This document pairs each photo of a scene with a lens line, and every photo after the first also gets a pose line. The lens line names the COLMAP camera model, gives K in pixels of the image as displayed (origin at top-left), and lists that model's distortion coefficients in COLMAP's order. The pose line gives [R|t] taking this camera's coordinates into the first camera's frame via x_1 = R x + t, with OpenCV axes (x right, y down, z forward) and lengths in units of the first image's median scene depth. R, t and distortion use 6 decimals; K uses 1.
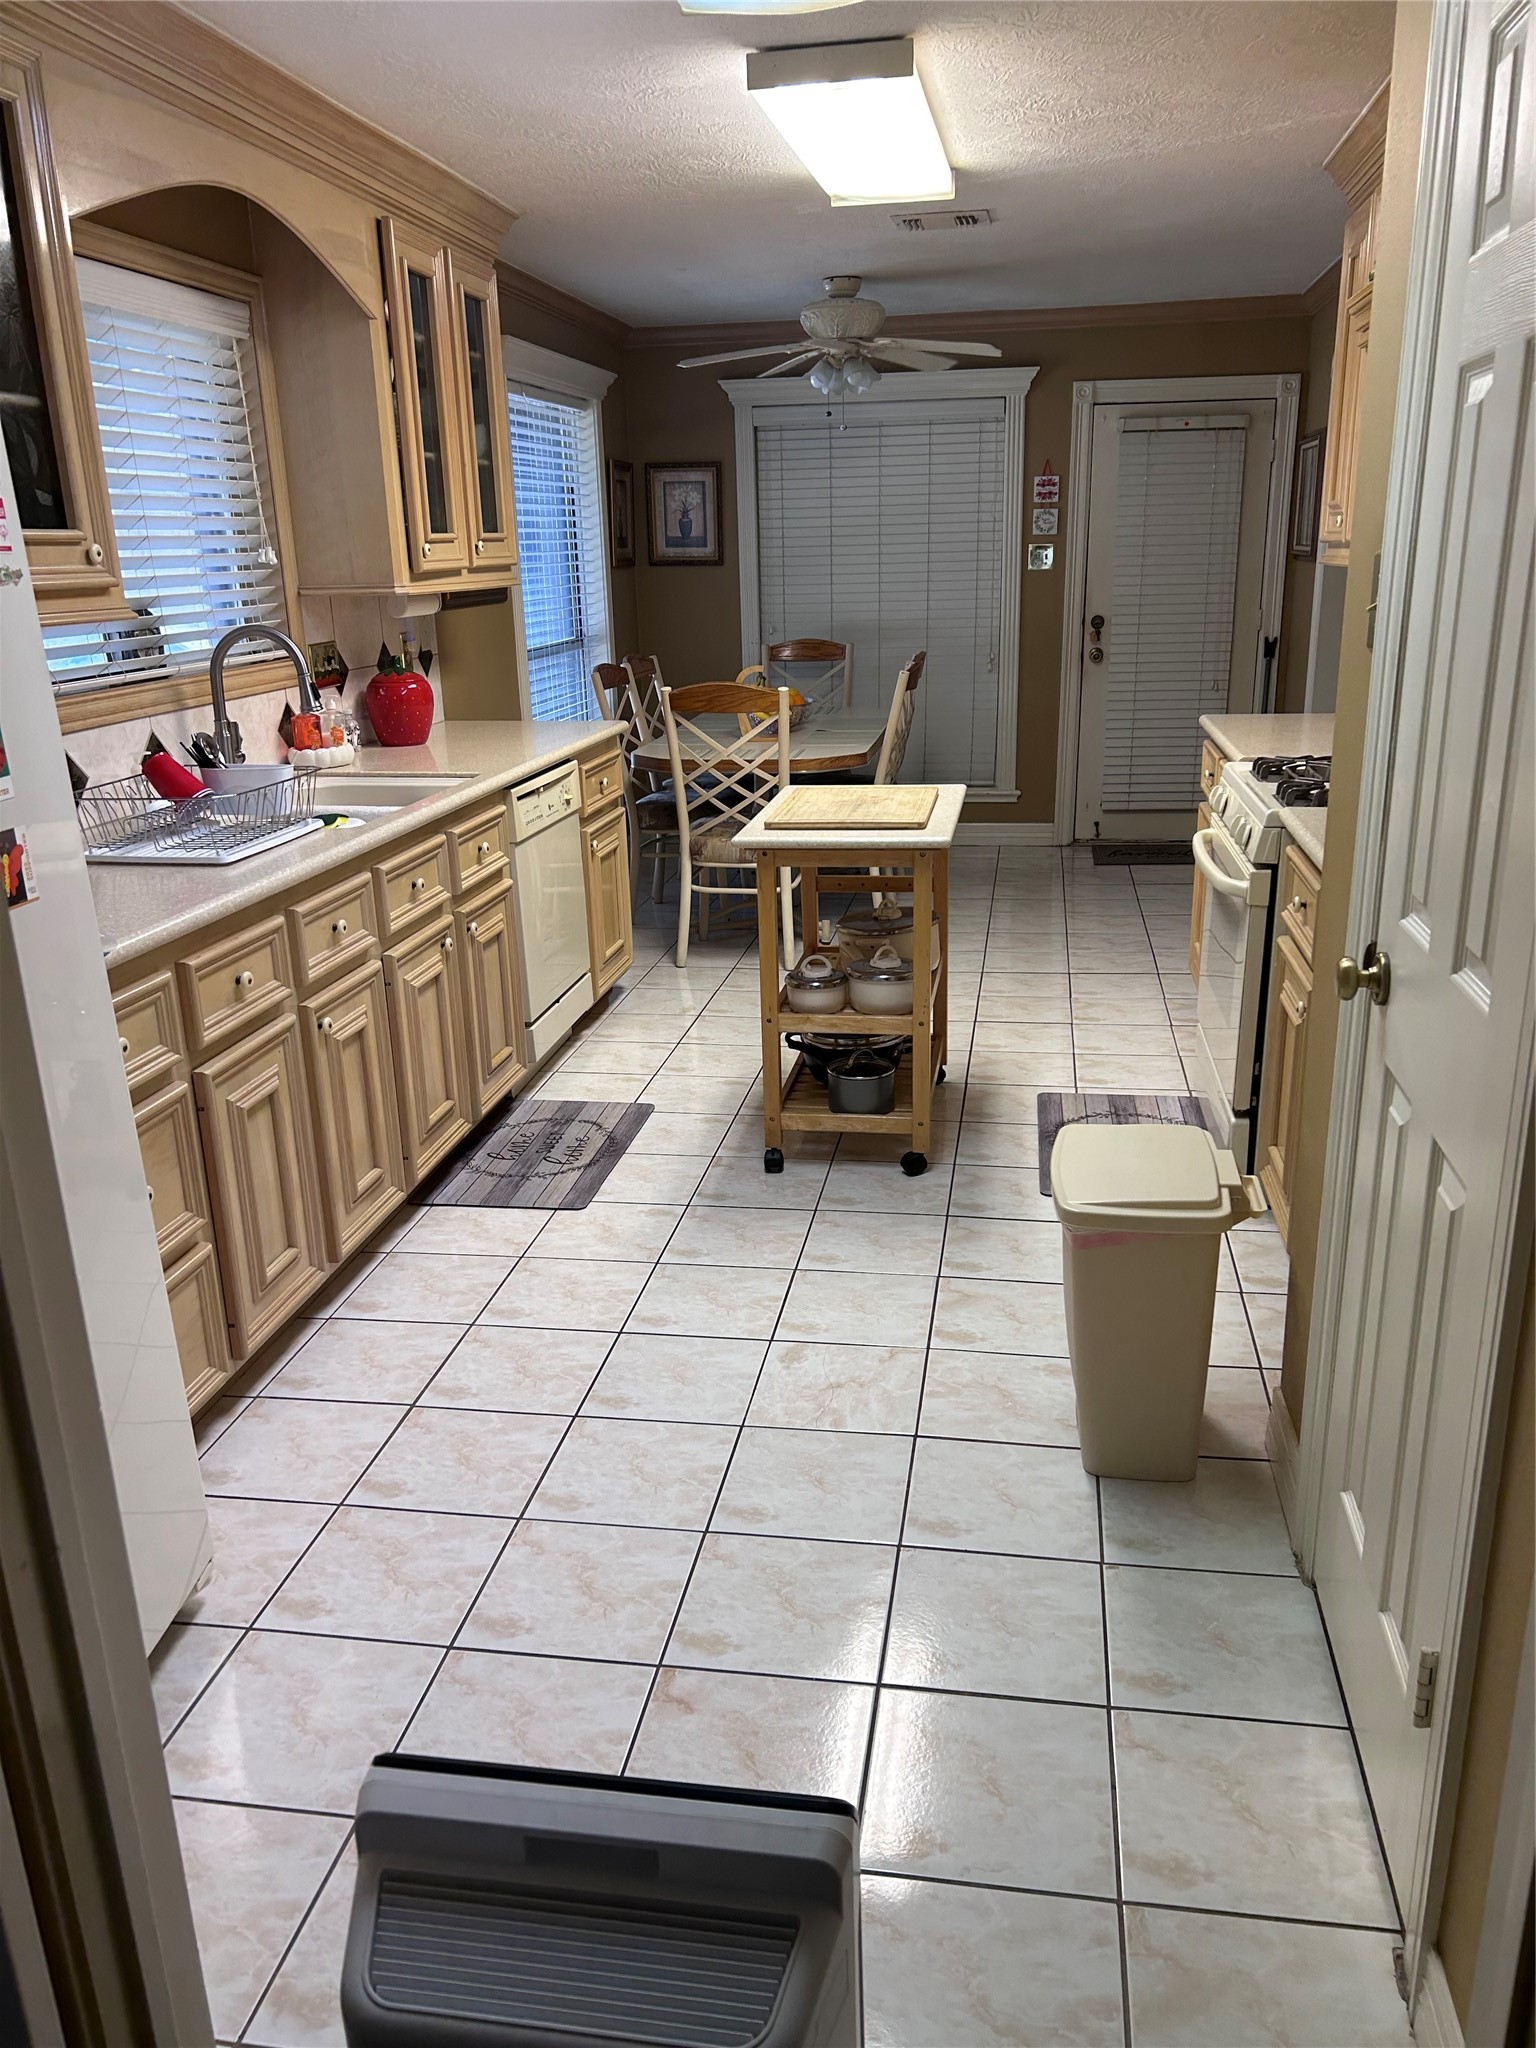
lens RADIAL K [[1543.9, 0, 769.9], [0, 1543.9, 1057.0], [0, 0, 1]] dist [0.074649, -0.083958]
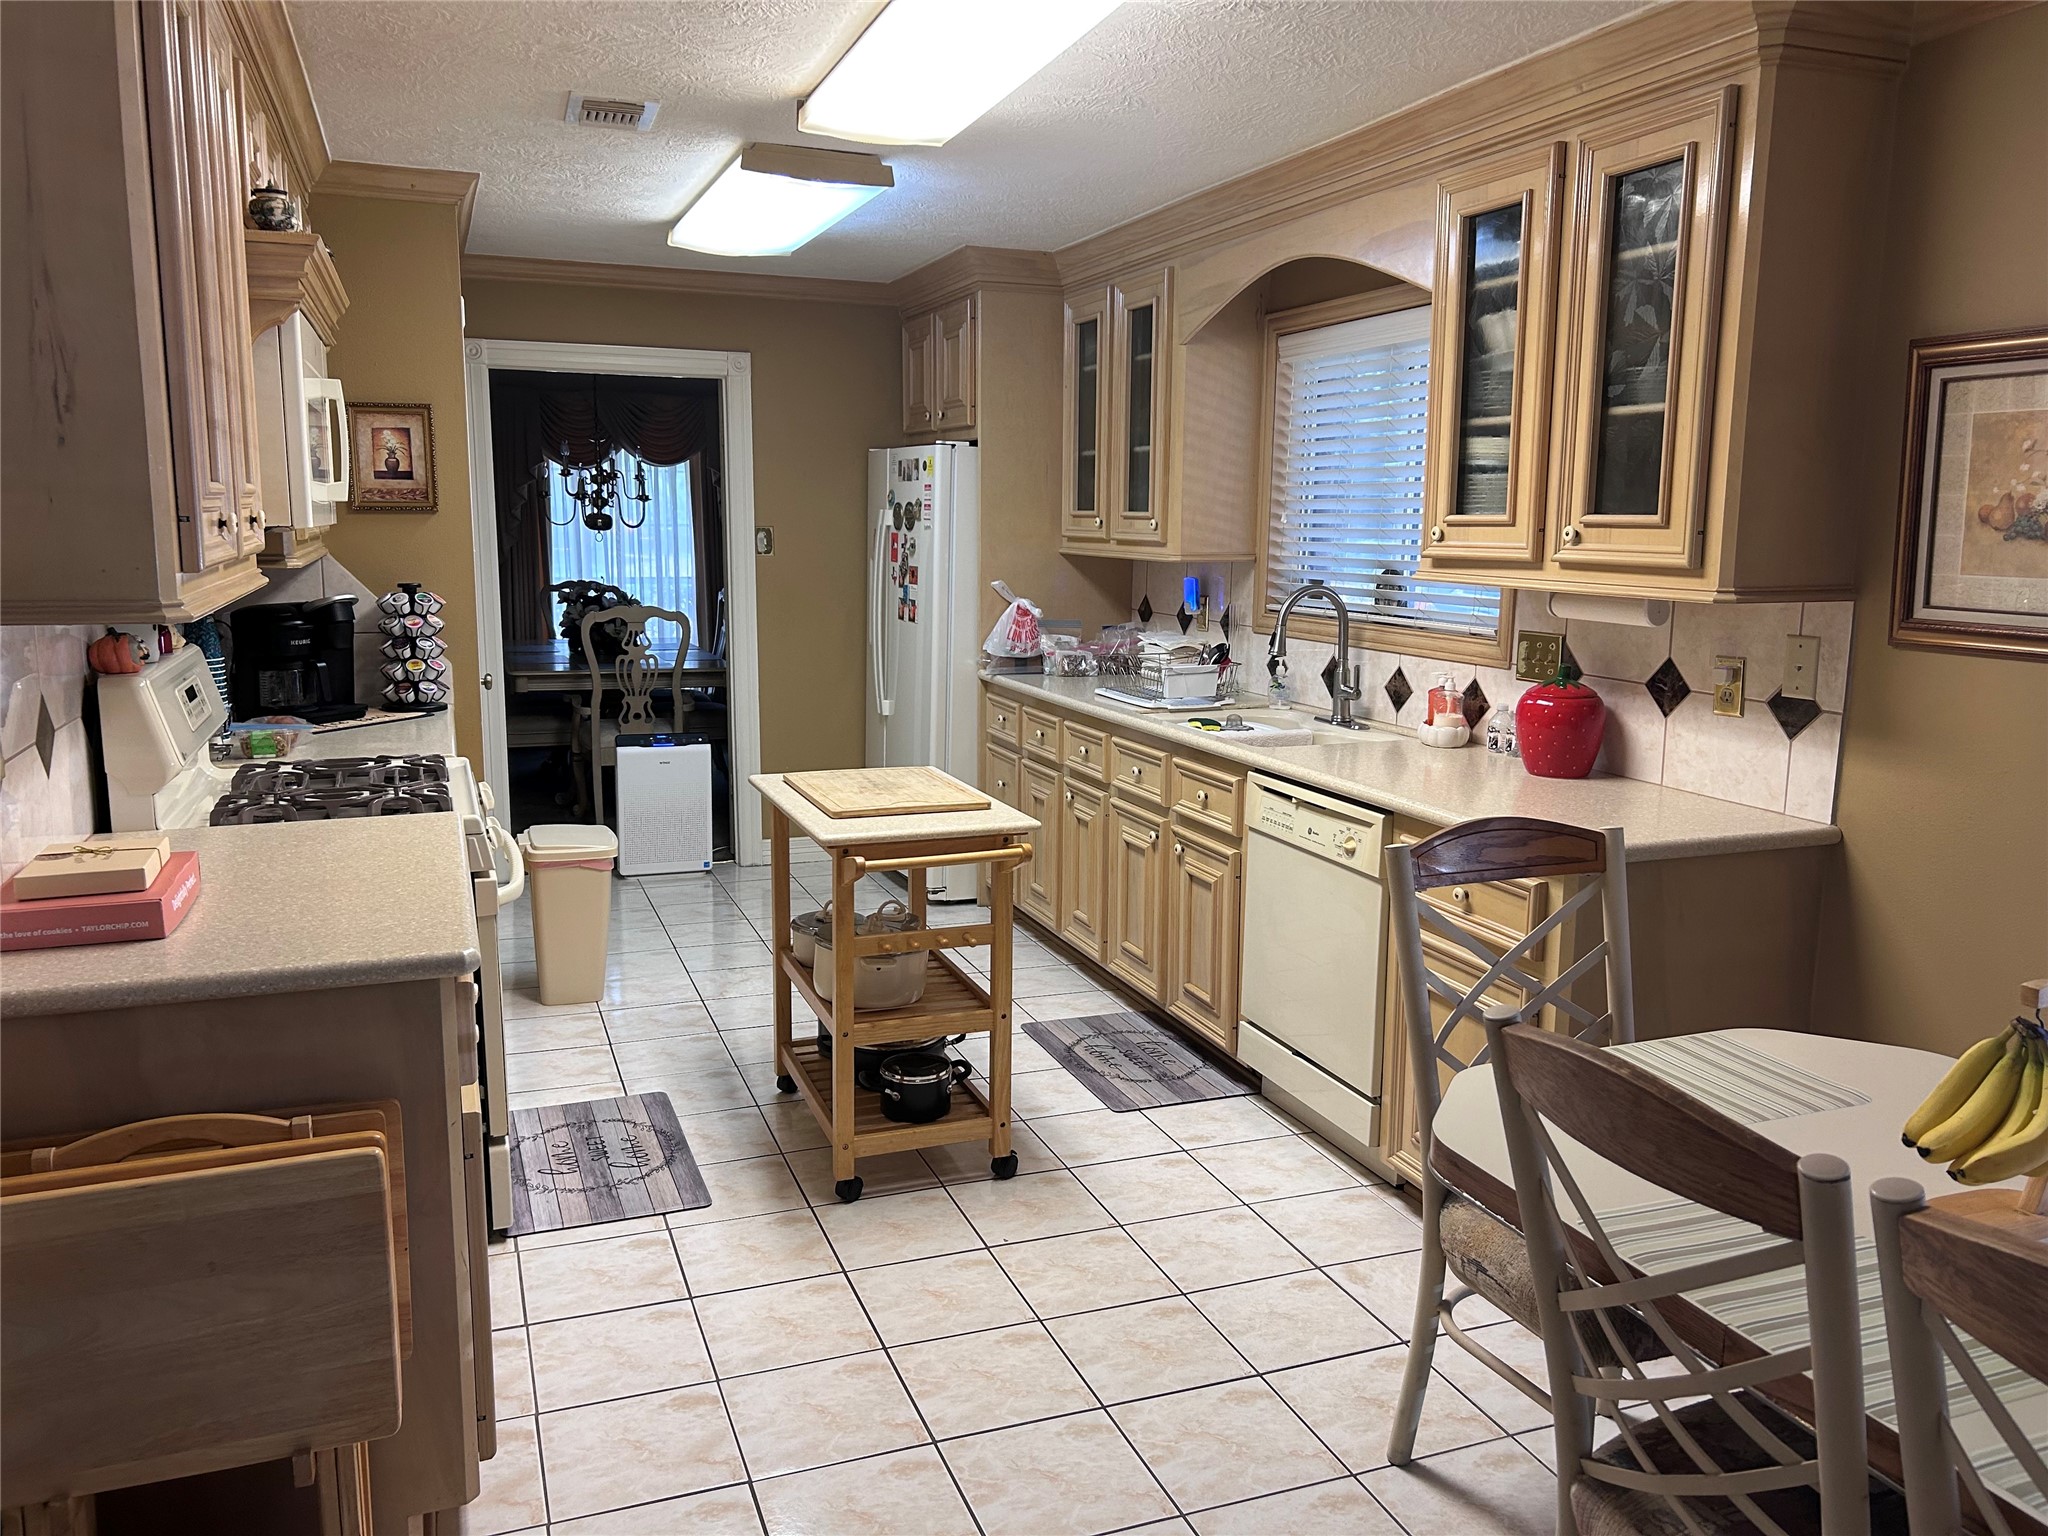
lens RADIAL K [[1543.9, 0, 1024.0], [0, 1543.9, 768.0], [0, 0, 1]] dist [0.074649, -0.083958]
pose [[-0.869828, 0.093038, -0.484502, 0.427190], [-0.142158, 0.893139, 0.426724, -0.572545], [0.472430, 0.440052, -0.763652, 1.696853]]
